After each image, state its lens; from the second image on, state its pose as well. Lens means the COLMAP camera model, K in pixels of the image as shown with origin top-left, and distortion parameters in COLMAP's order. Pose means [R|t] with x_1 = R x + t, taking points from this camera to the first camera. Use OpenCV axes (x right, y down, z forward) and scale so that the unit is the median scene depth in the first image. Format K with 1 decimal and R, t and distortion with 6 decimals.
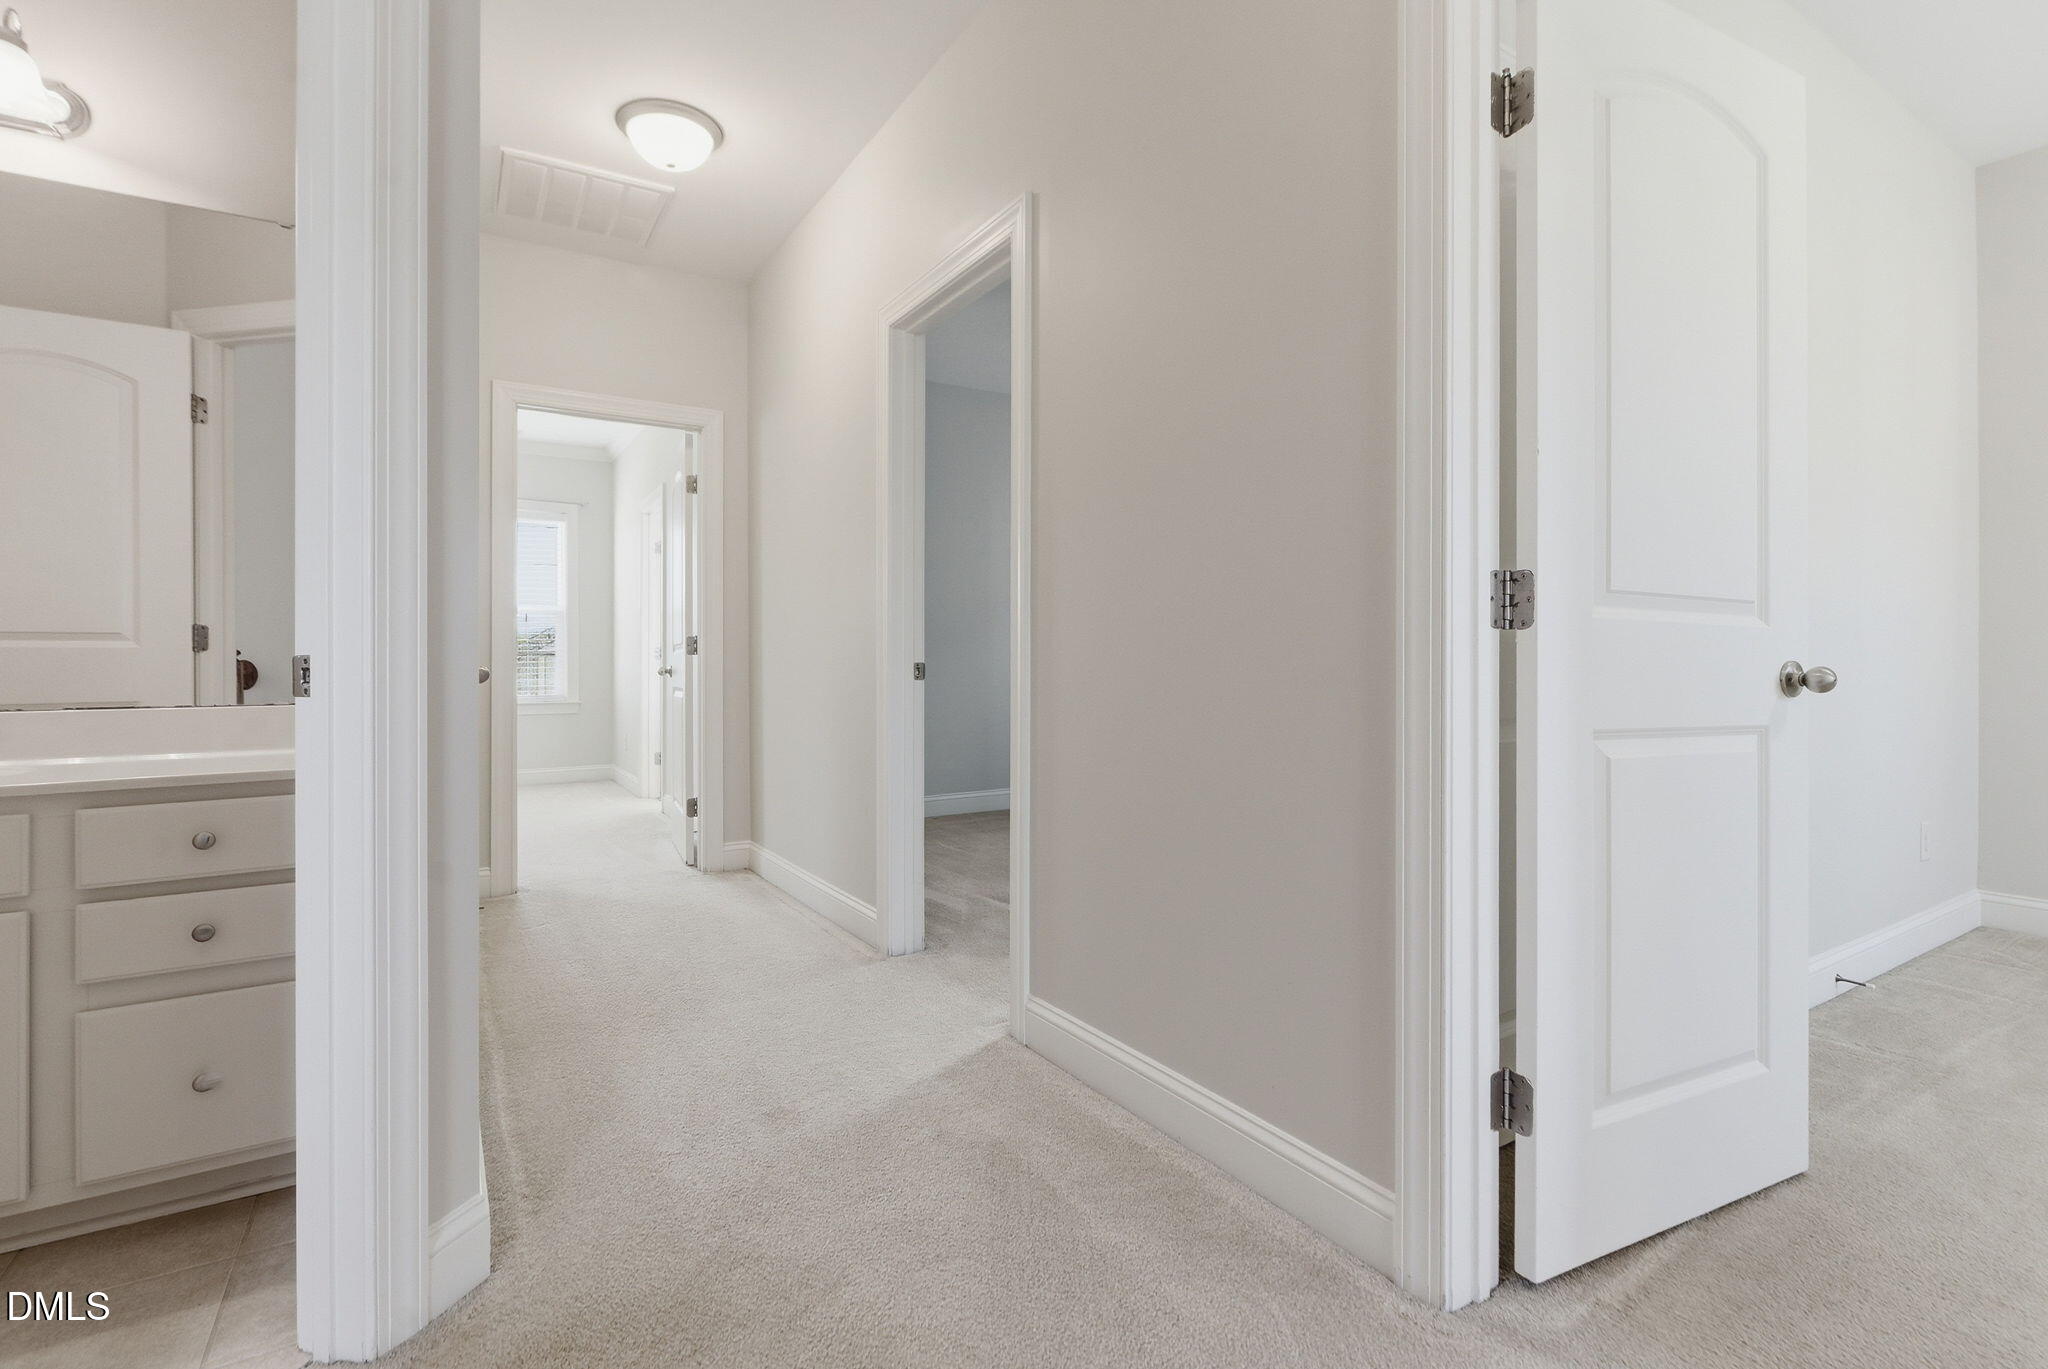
lens RADIAL K [[926.5, 0, 1024.6], [0, 926.5, 650.8], [0, 0, 1]] dist [0.000310, -0.000968]
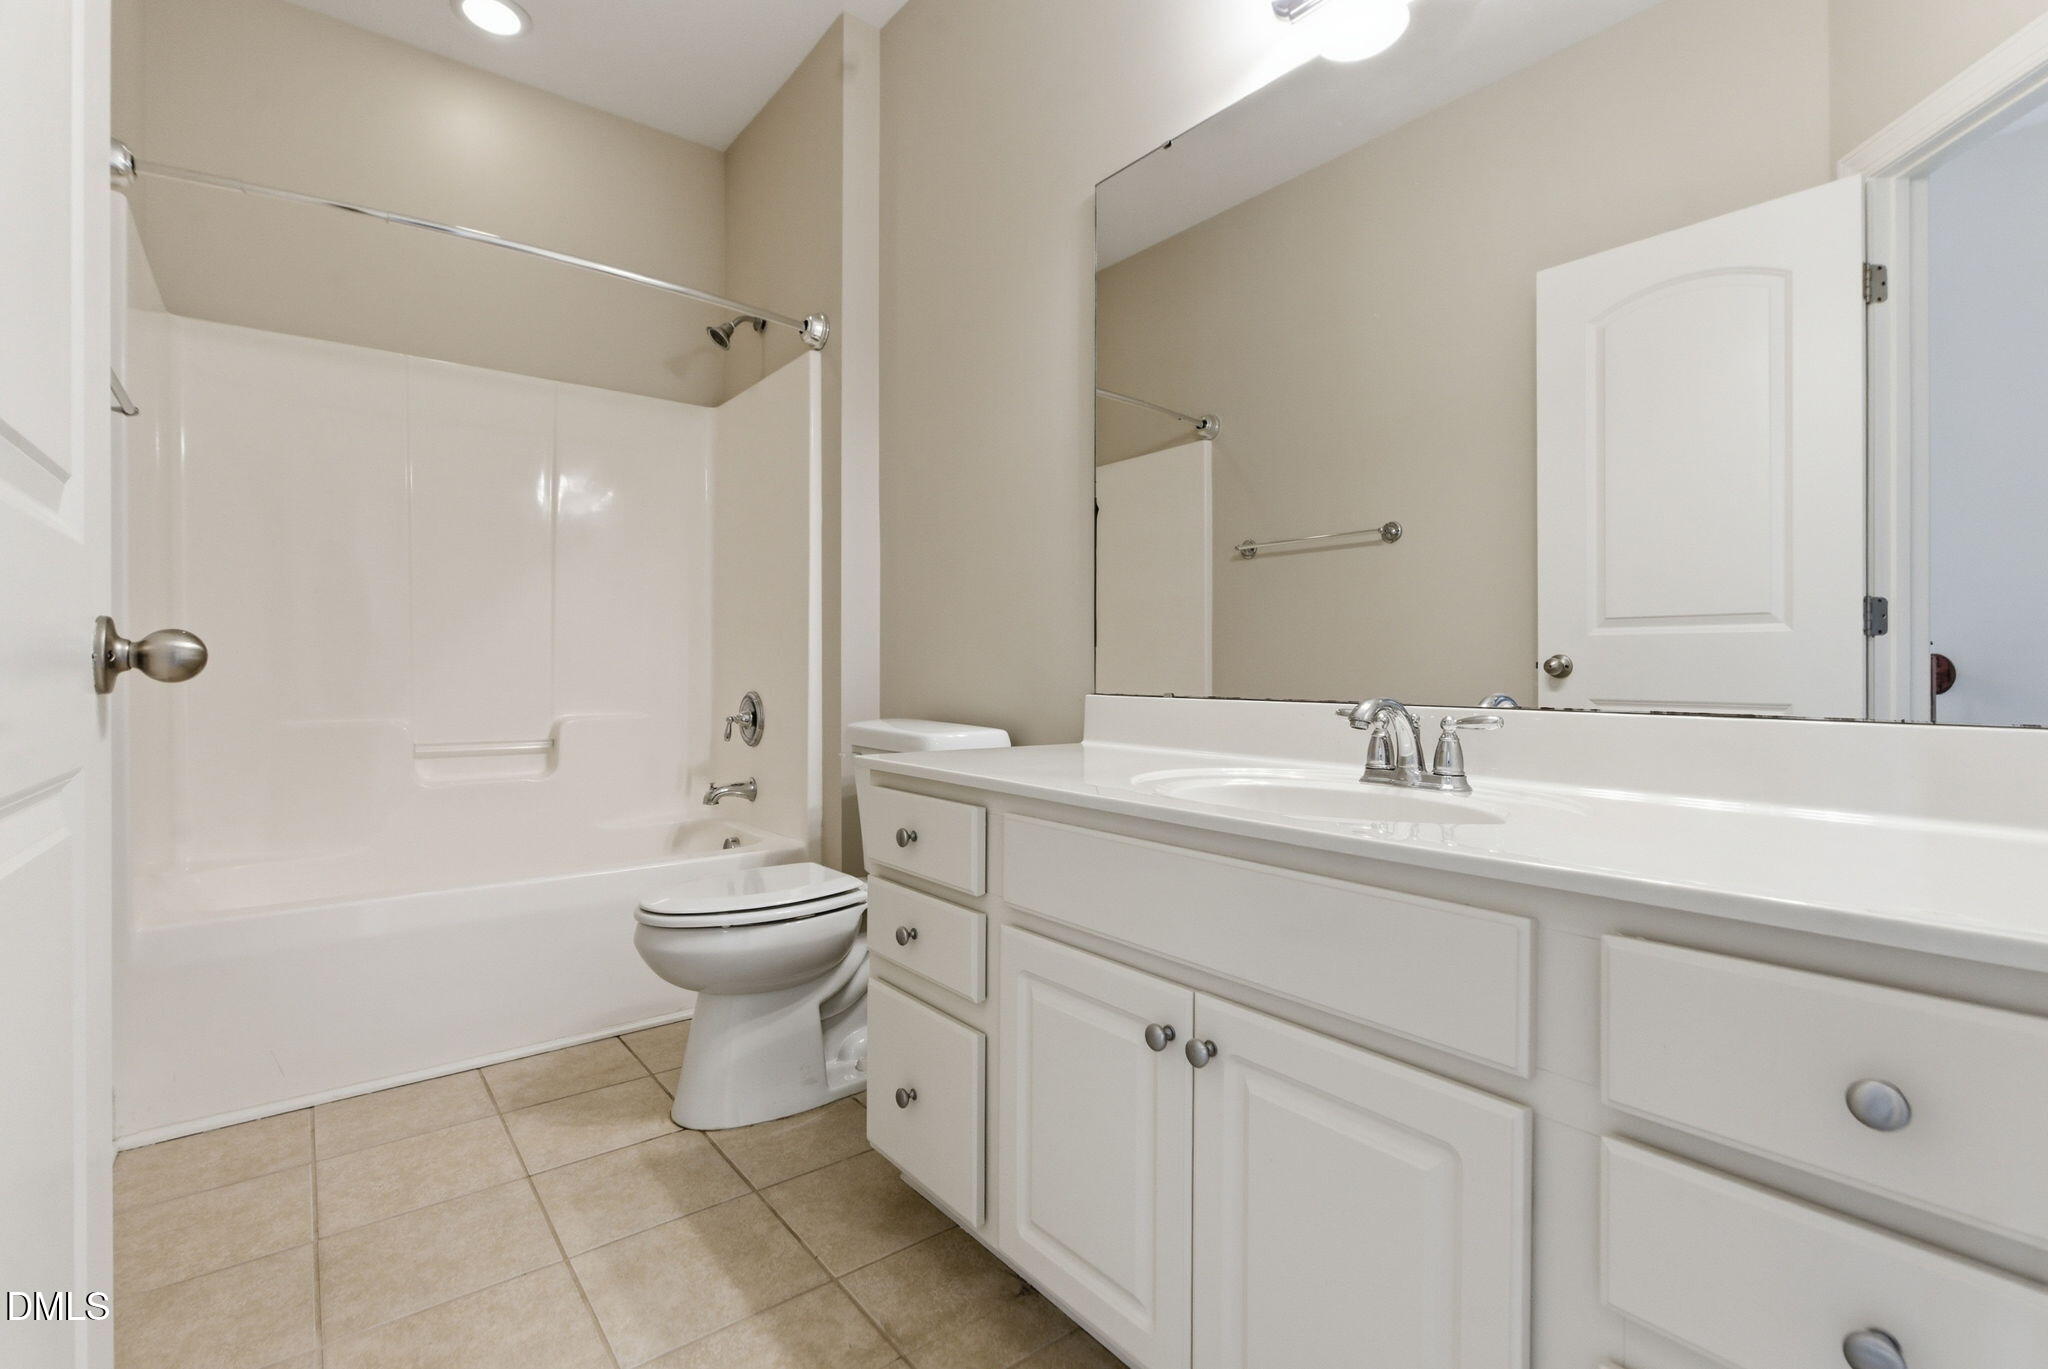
lens RADIAL K [[926.5, 0, 1028.1], [0, 926.5, 667.0], [0, 0, 1]] dist [0.000310, -0.000968]
pose [[0.101951, 0.009349, -0.994746, -0.274317], [0.004717, 0.999940, 0.009882, 0.014545], [0.994778, -0.005700, 0.101900, 0.308679]]
